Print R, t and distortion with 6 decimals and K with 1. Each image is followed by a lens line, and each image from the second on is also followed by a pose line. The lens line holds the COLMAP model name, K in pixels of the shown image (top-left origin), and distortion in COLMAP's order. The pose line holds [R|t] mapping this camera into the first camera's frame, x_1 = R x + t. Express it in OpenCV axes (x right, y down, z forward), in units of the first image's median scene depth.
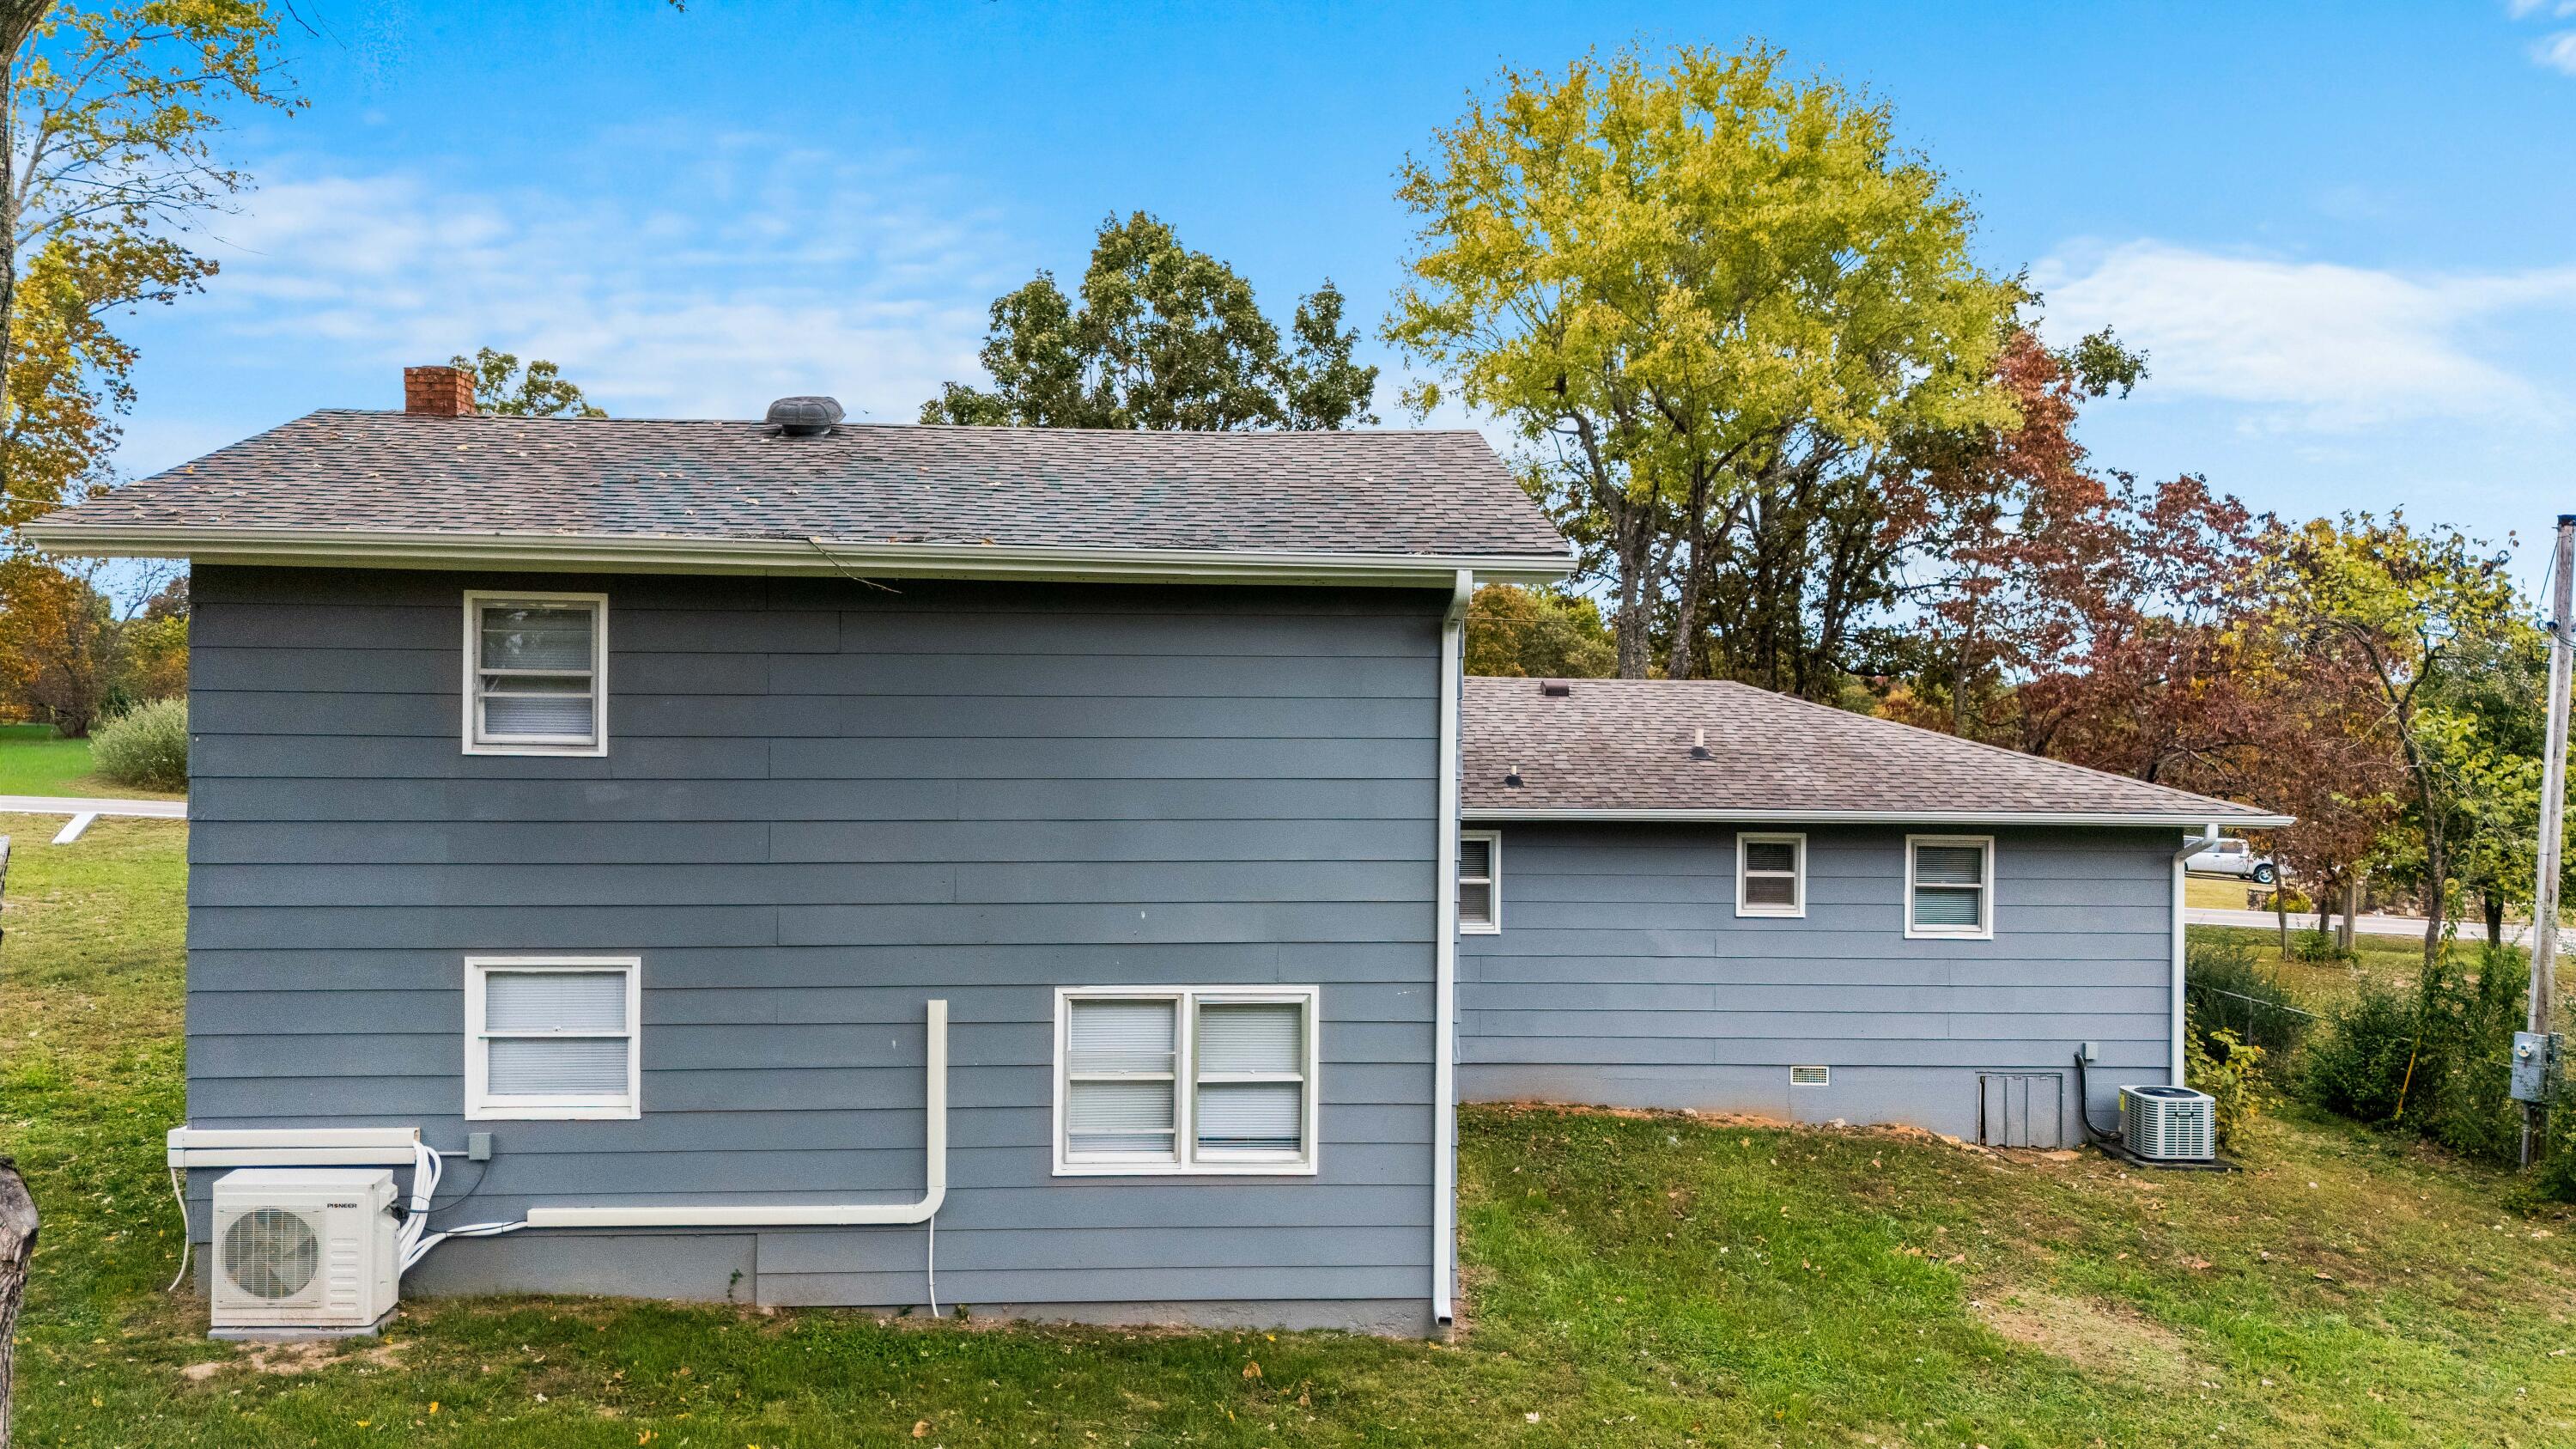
lens RADIAL K [[2004.2, 0, 1271.3], [0, 2004.2, 723.0], [0, 0, 1]] dist [0.041438, 0.001944]
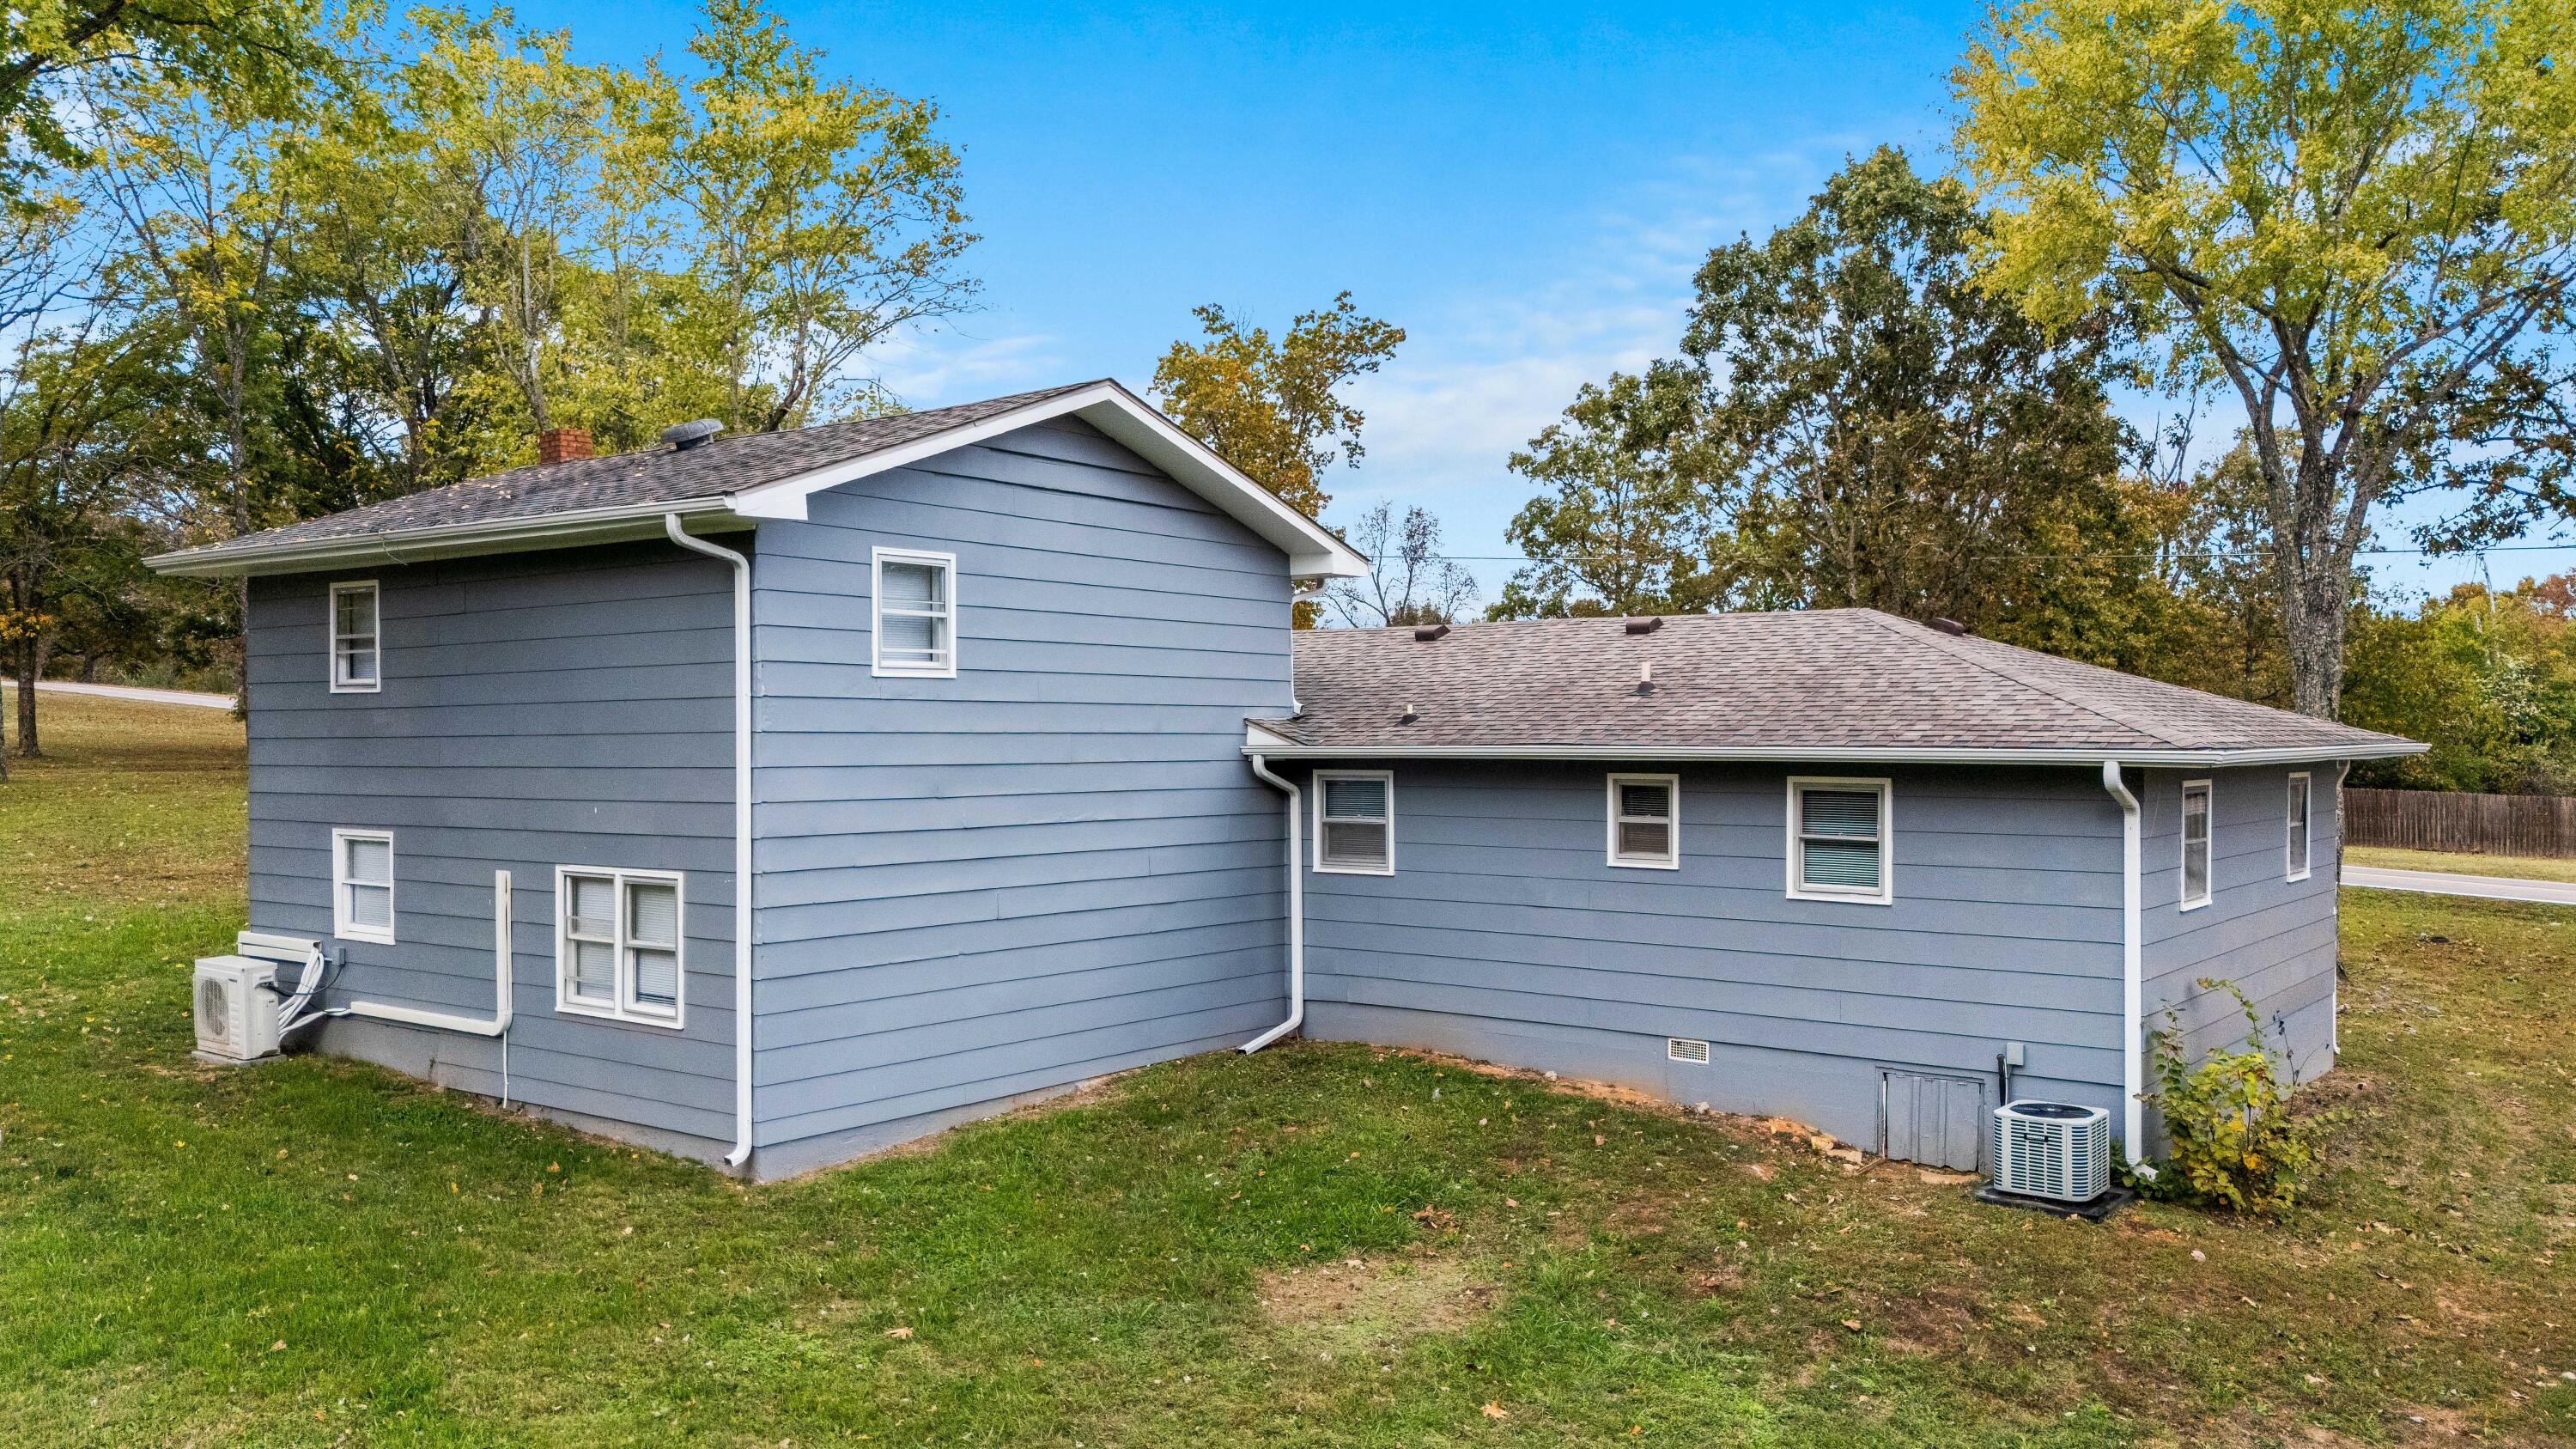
lens RADIAL K [[2004.2, 0, 1277.0], [0, 2004.2, 734.1], [0, 0, 1]] dist [0.041438, 0.001944]
pose [[0.740590, -0.010246, -0.671879, 0.730150], [0.012456, 0.999921, -0.001518, 0.036831], [0.671841, -0.007244, 0.740660, 0.233745]]
